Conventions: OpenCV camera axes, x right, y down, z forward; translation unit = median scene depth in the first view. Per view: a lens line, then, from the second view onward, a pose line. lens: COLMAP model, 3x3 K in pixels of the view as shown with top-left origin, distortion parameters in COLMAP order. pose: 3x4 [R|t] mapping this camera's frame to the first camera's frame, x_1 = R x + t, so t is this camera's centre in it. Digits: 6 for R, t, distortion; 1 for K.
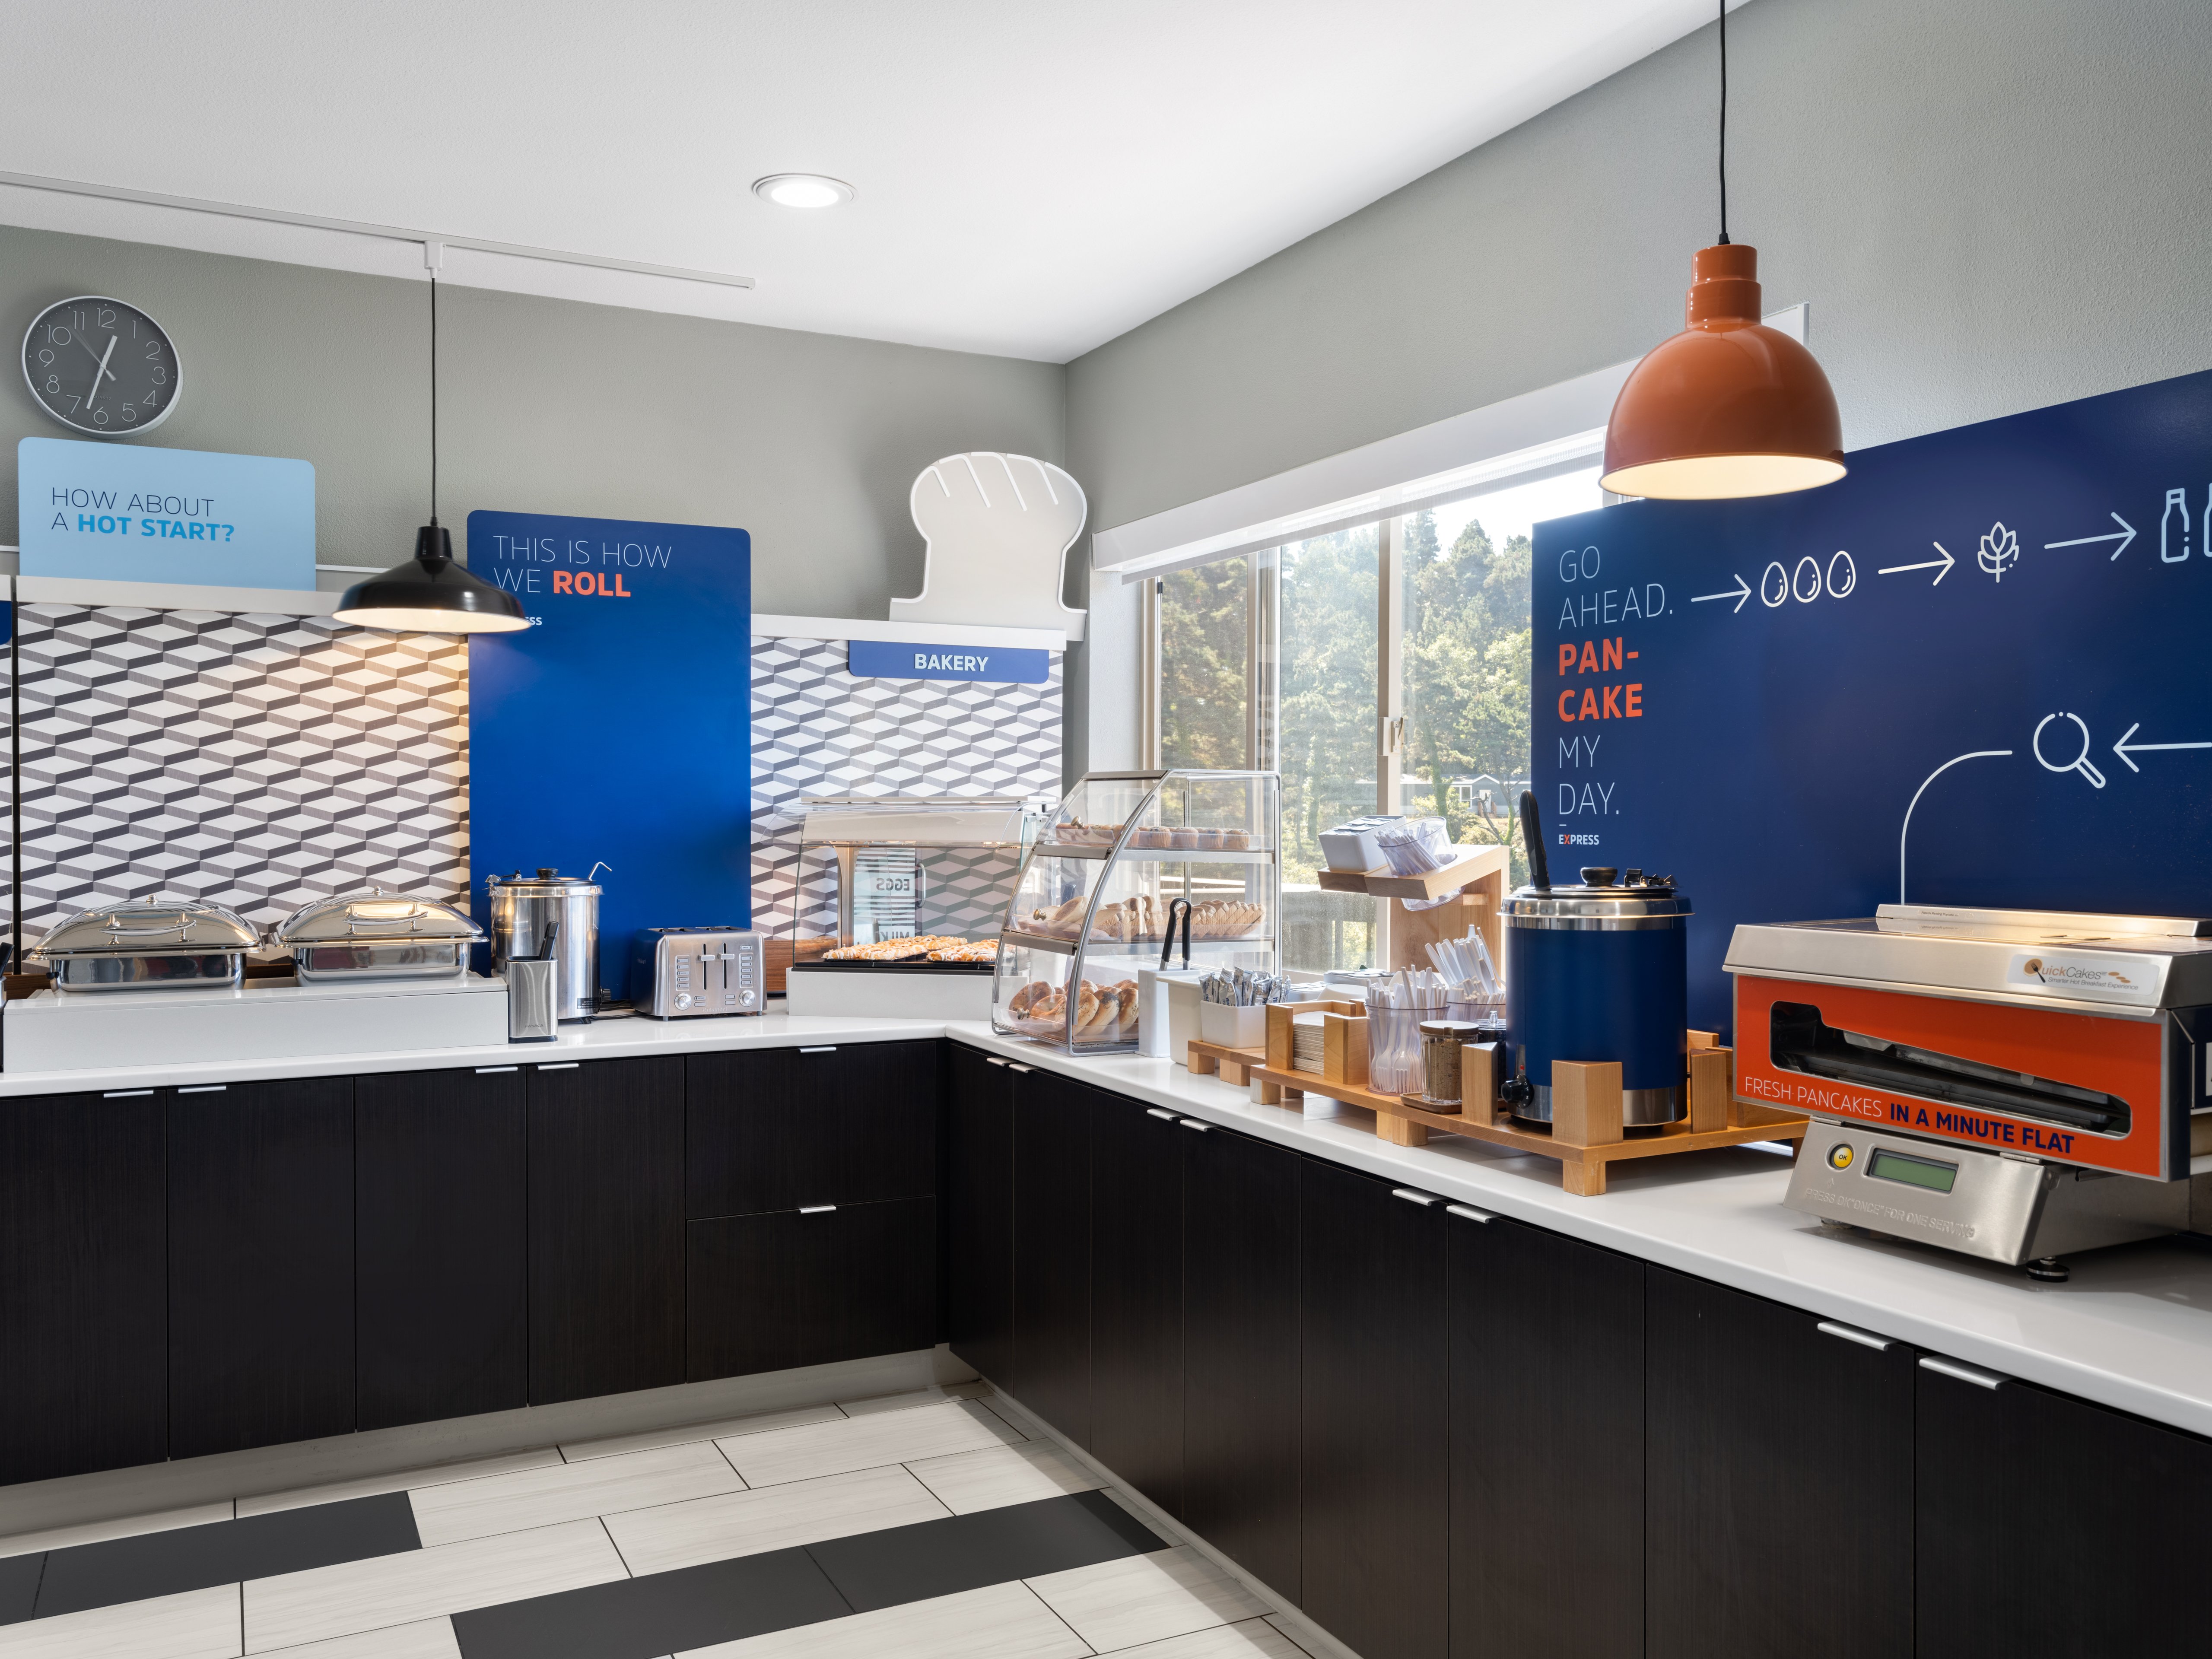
lens RADIAL K [[1728.8, 0, 1107.3], [0, 1728.8, 838.4], [0, 0, 1]] dist [-0.005068, 0.005936]
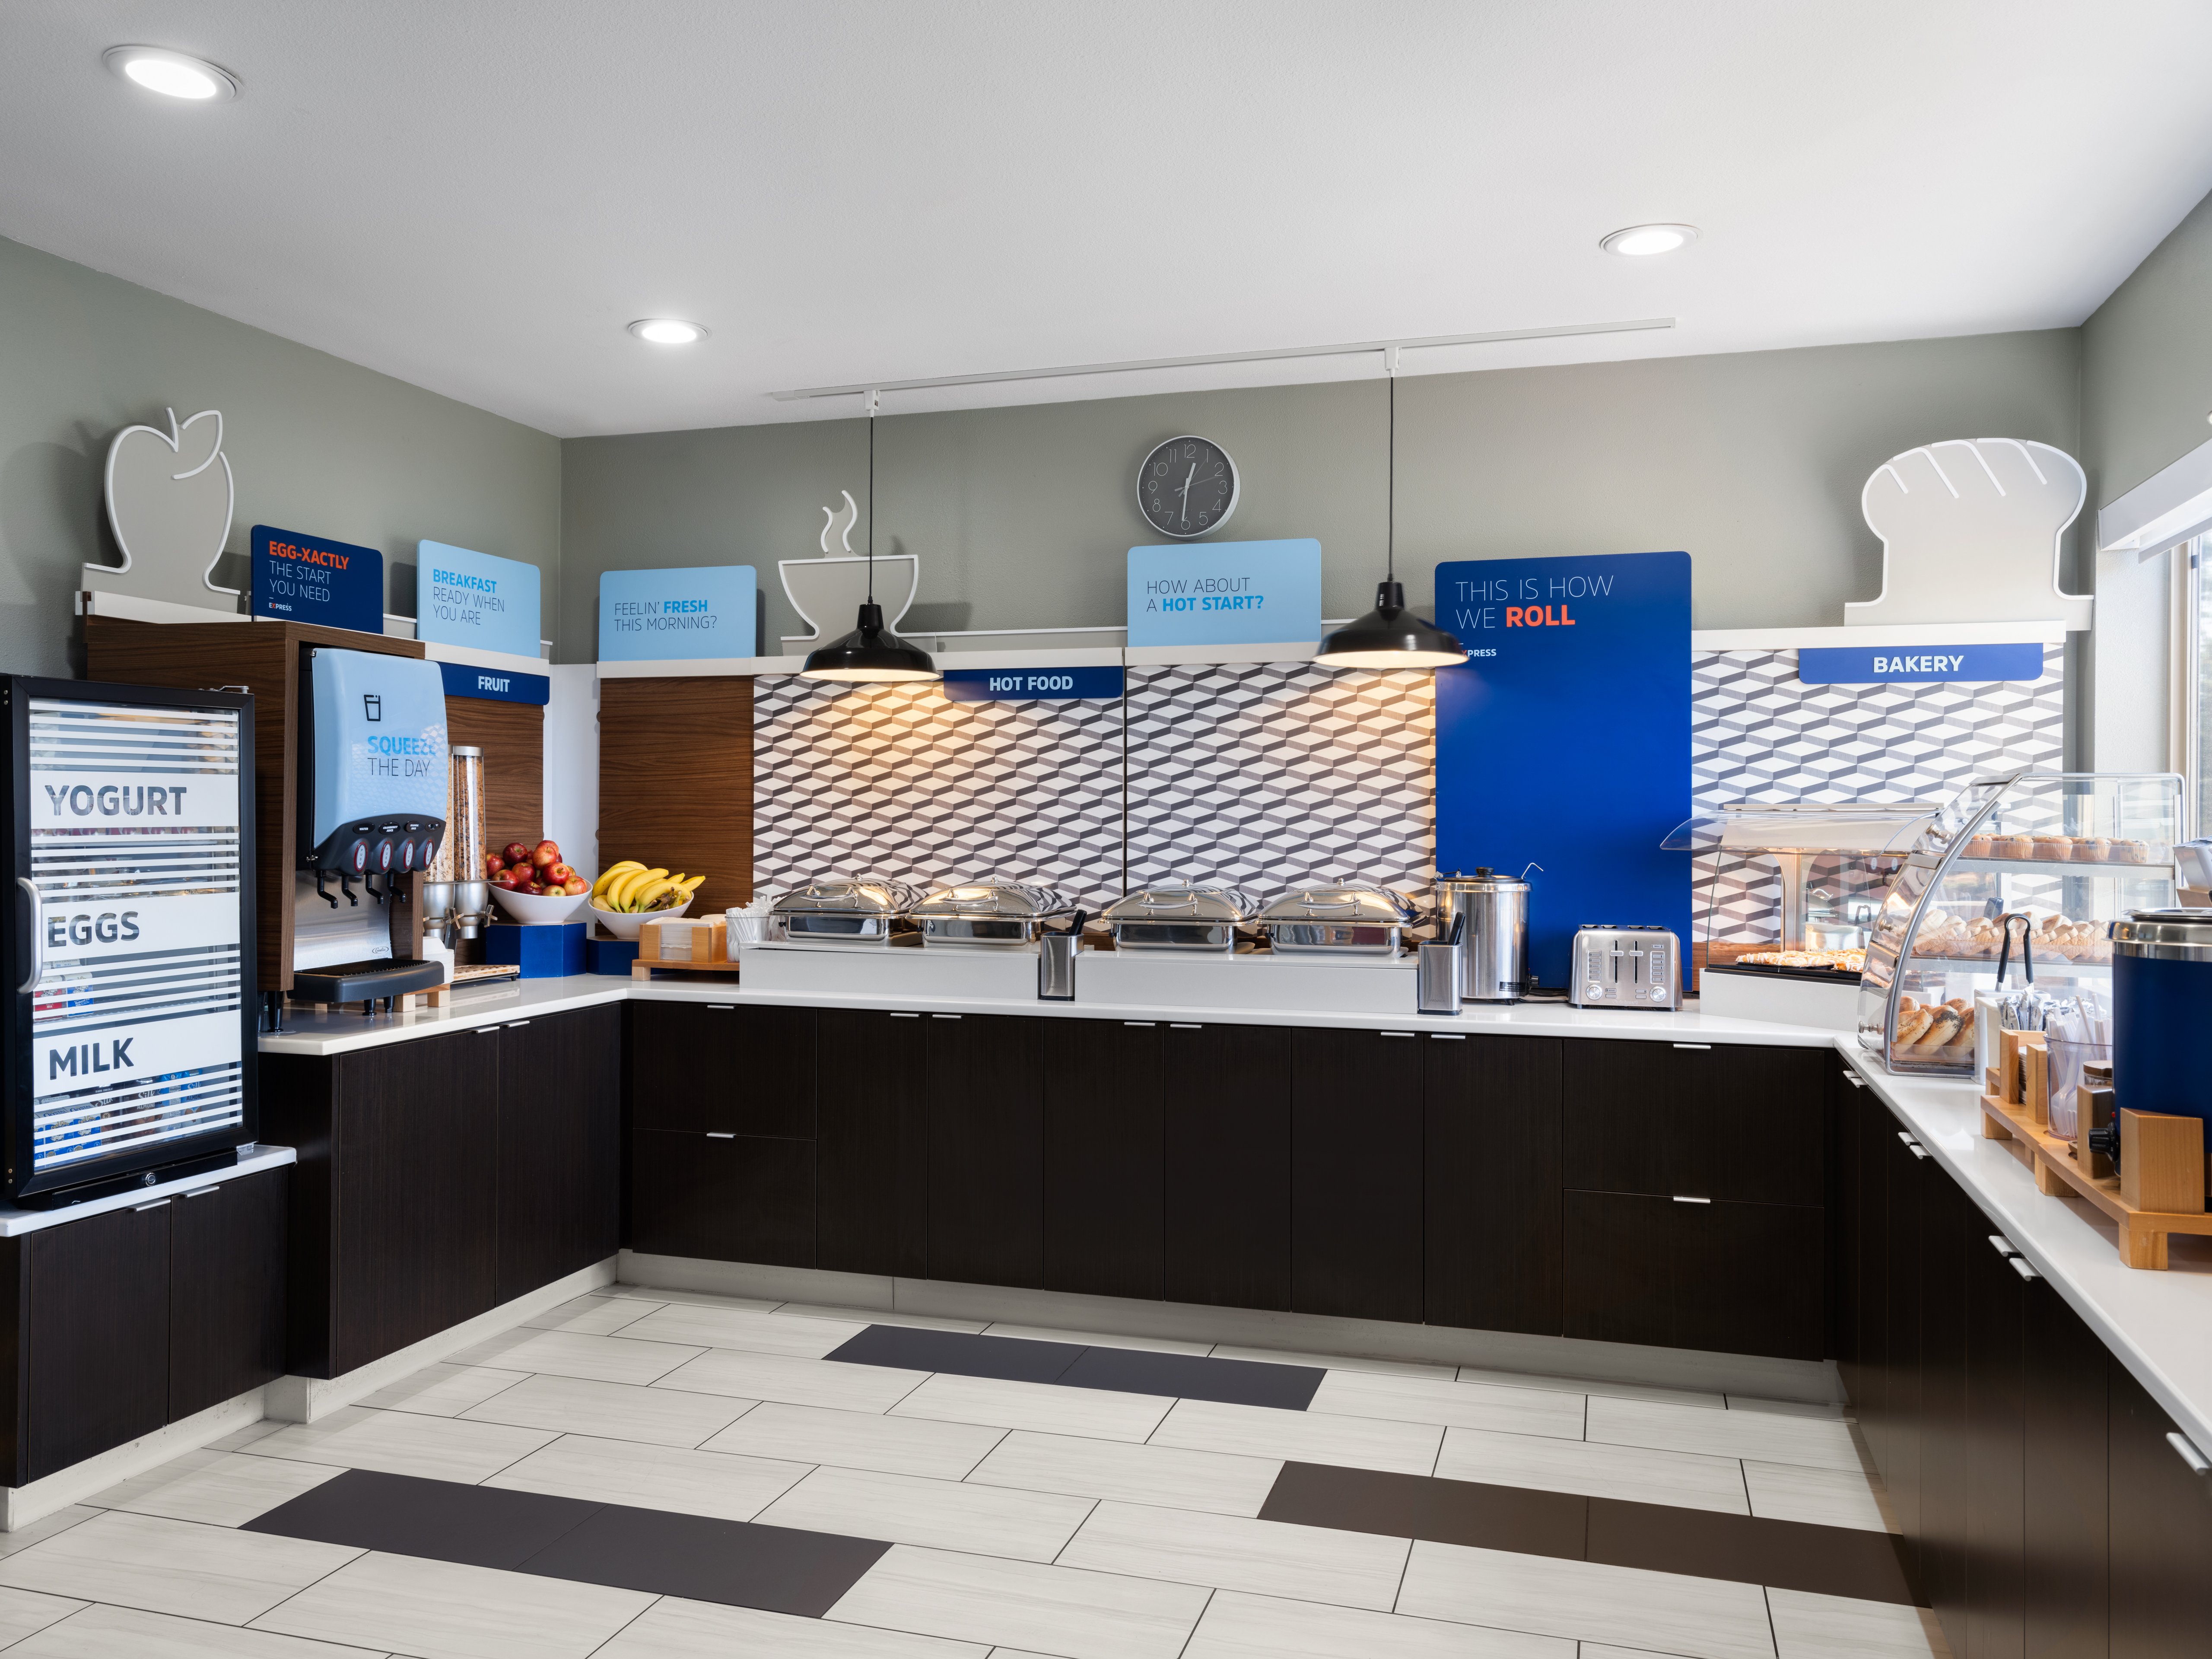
lens RADIAL K [[1670.3, 0, 1107.6], [0, 1670.3, 818.0], [0, 0, 1]] dist [0.000811, -0.007590]
pose [[0.716948, 0.002308, -0.697122, 0.273144], [-0.013386, 0.999856, -0.010456, -0.000587], [0.696998, 0.016827, 0.716876, 0.026524]]
